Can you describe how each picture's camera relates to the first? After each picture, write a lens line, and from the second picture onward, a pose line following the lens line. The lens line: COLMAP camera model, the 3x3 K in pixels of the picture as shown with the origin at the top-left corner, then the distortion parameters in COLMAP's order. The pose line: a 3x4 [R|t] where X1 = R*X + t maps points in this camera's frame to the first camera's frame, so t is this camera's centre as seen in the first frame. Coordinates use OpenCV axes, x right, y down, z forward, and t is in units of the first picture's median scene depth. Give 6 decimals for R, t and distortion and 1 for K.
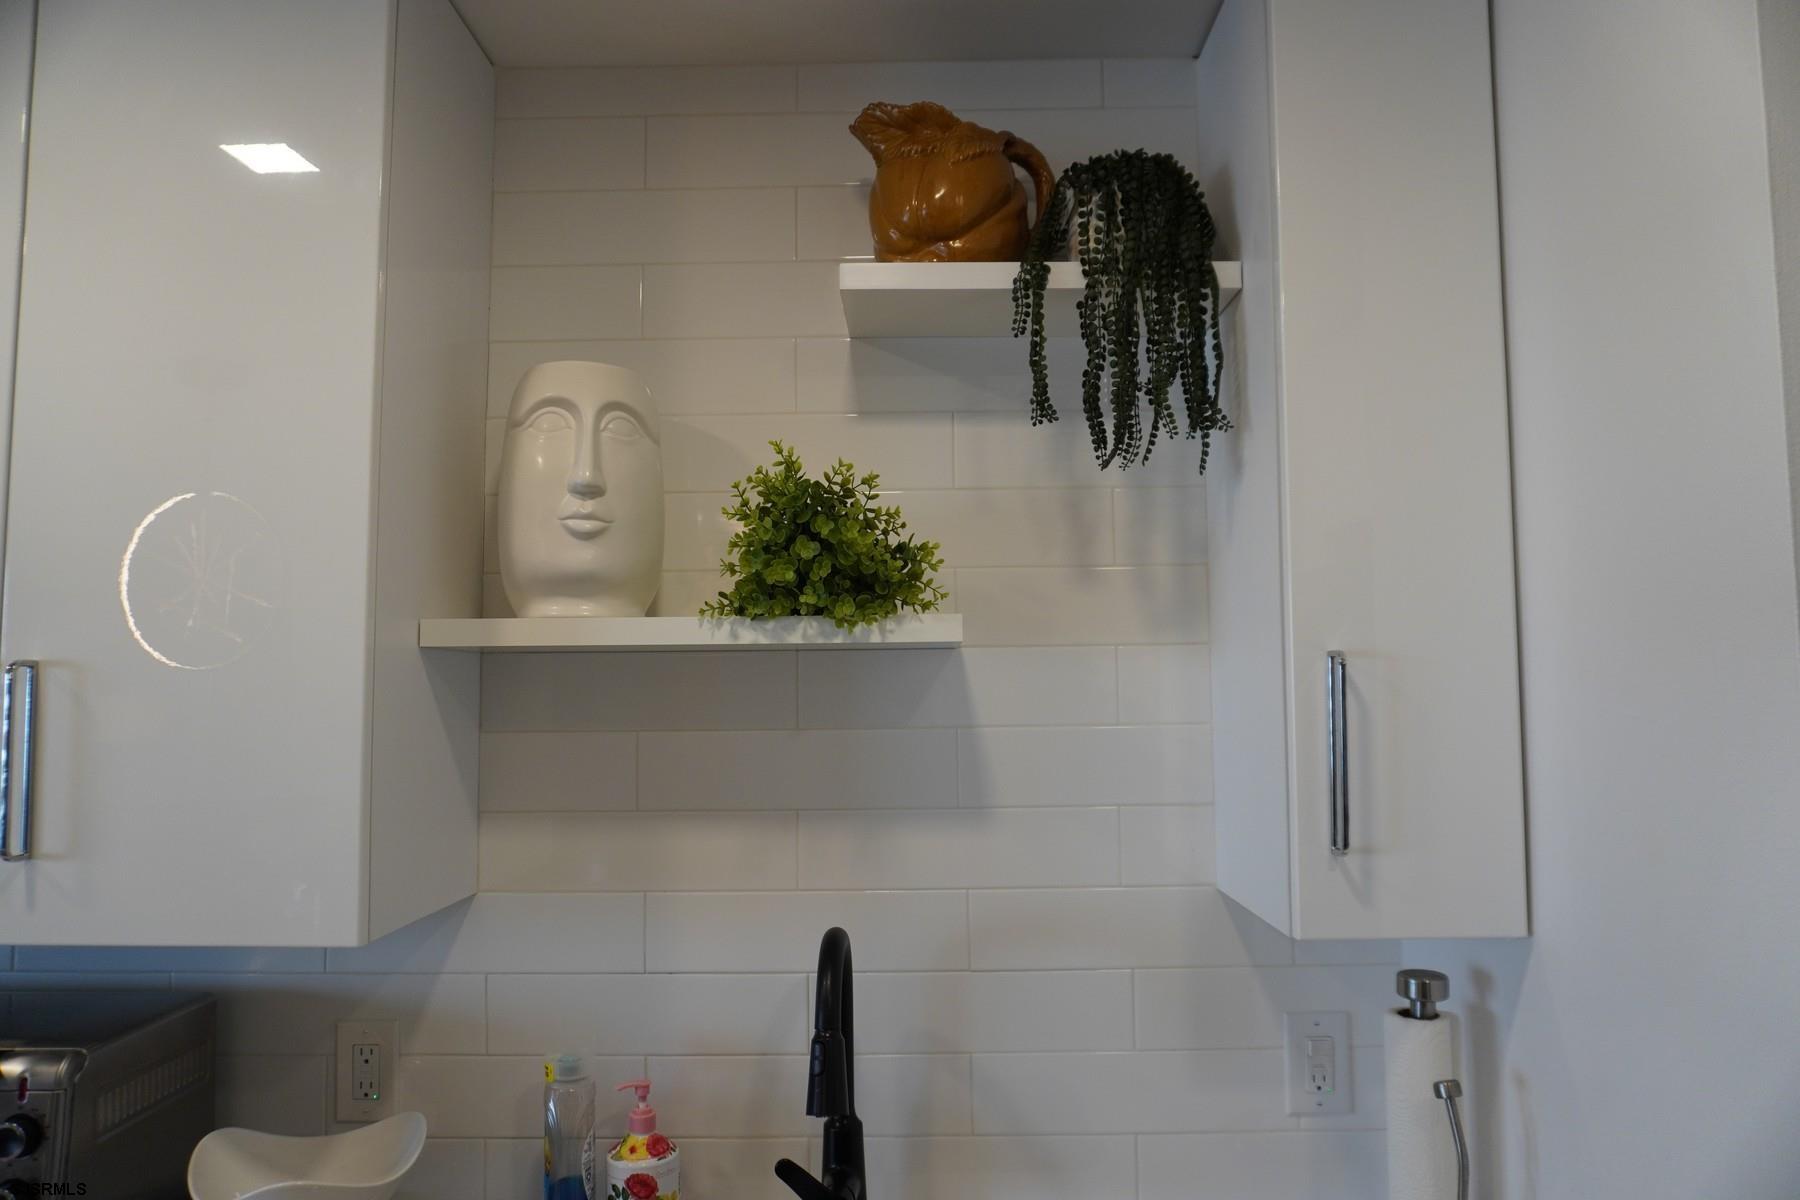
lens RADIAL K [[1204.0, 0, 907.7], [0, 1204.0, 613.4], [0, 0, 1]] dist [-0.048666, 0.031745]
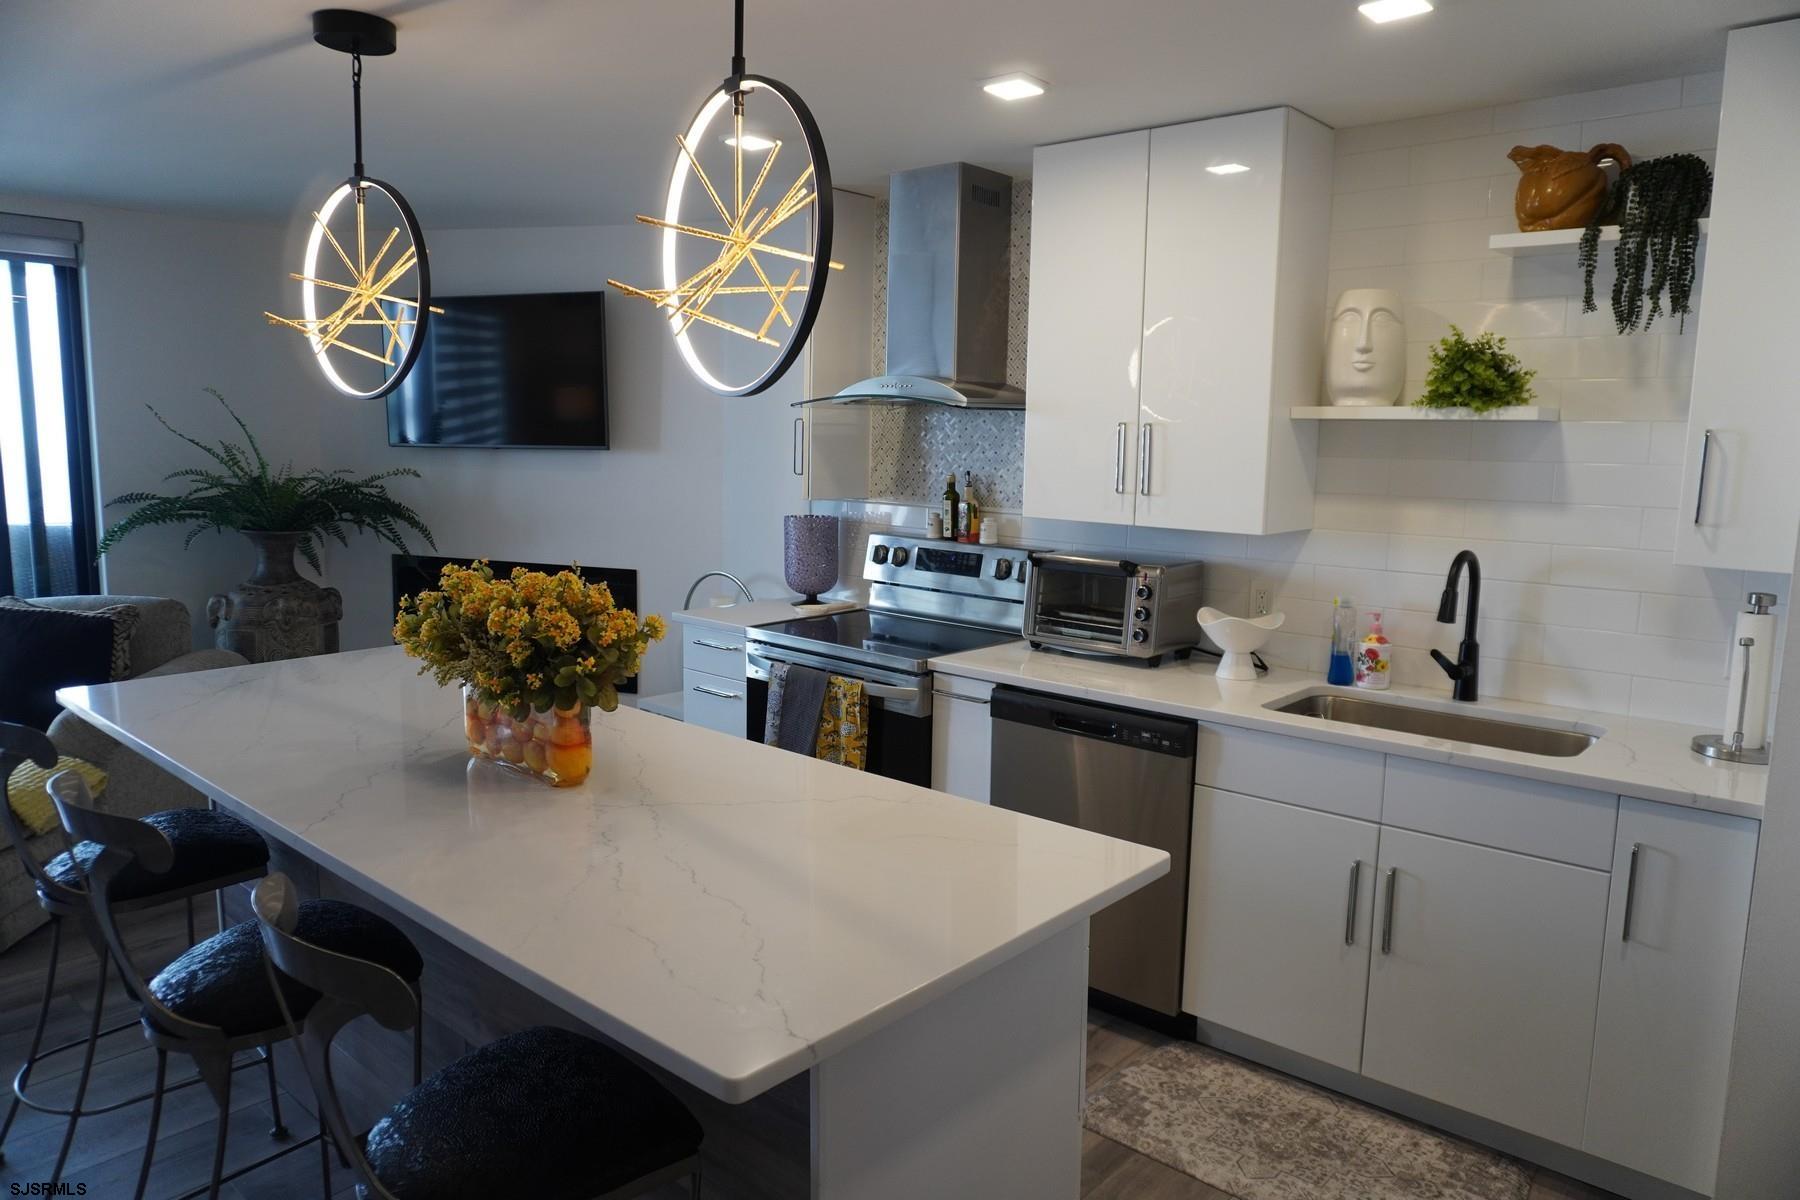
lens RADIAL K [[1204.0, 0, 899.6], [0, 1204.0, 595.4], [0, 0, 1]] dist [-0.048666, 0.031745]
pose [[0.749567, 0.108074, -0.653046, 0.593344], [0.023437, 0.981629, 0.189354, -0.094038], [0.661513, -0.157239, 0.733264, -1.296638]]
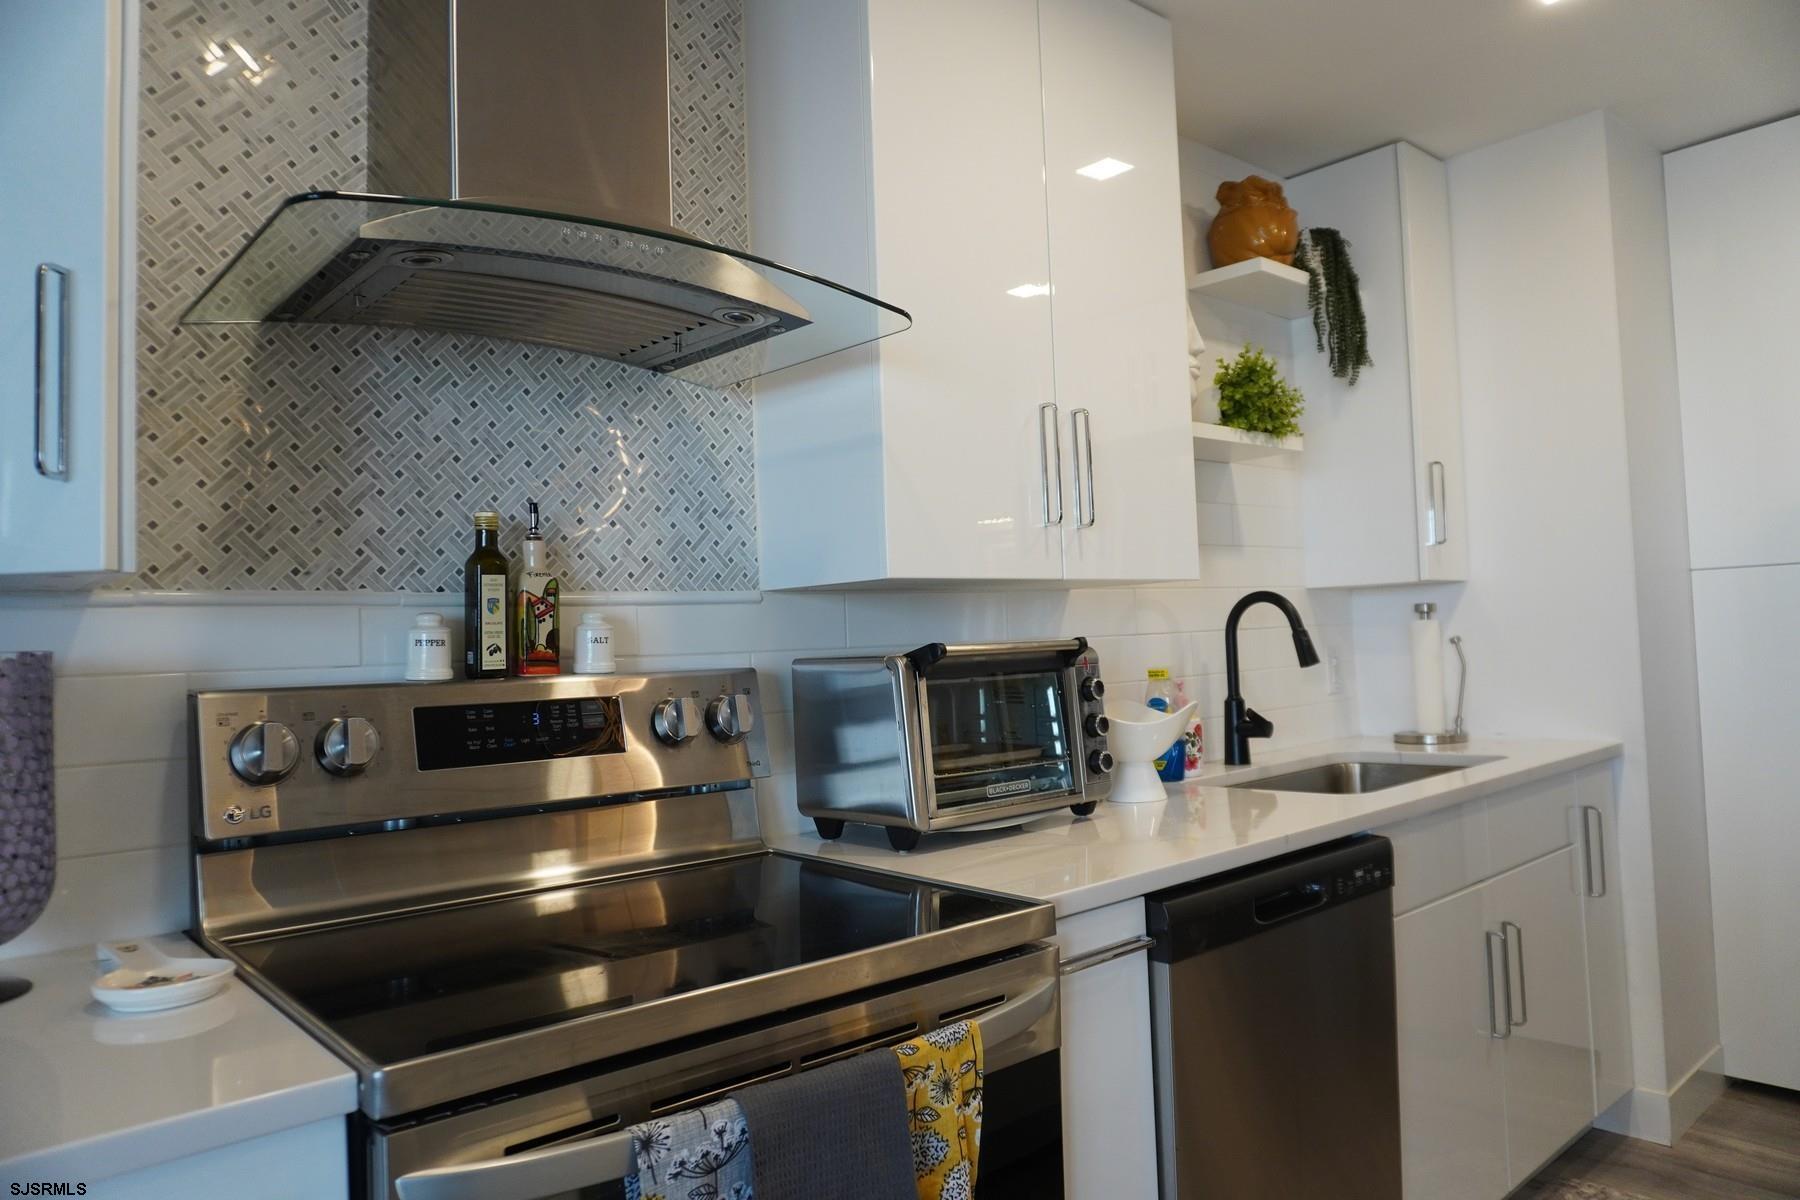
lens RADIAL K [[1204.0, 0, 896.8], [0, 1204.0, 600.8], [0, 0, 1]] dist [-0.048666, 0.031745]
pose [[0.745493, -0.000947, 0.666513, -1.828906], [-0.007306, 0.999927, 0.009593, 0.262448], [-0.666474, -0.012020, 0.745432, -0.078604]]
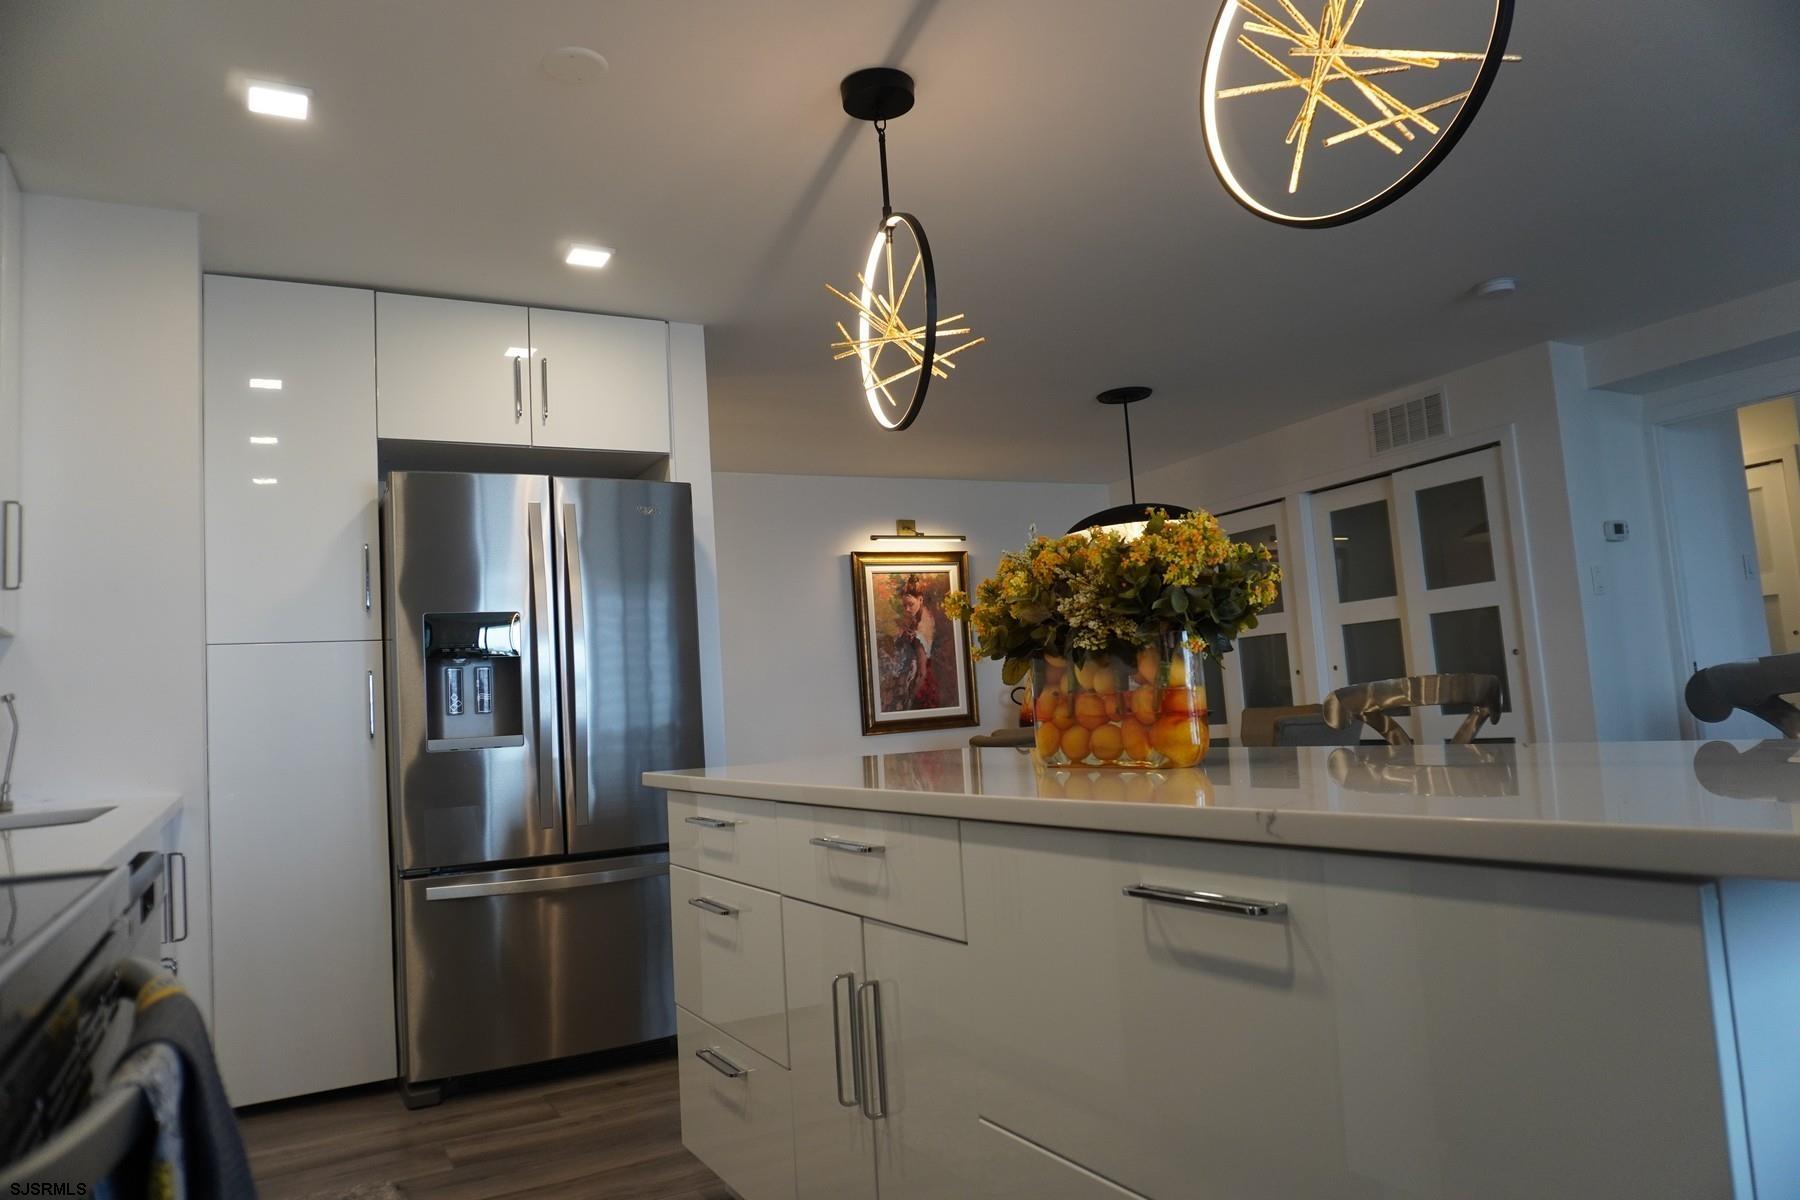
lens RADIAL K [[1204.0, 0, 905.2], [0, 1204.0, 601.6], [0, 0, 1]] dist [-0.048666, 0.031745]
pose [[-0.489476, 0.118604, 0.863913, -2.071500], [0.015480, 0.991733, -0.127381, 0.468887], [-0.871879, -0.048977, -0.487265, 0.543807]]
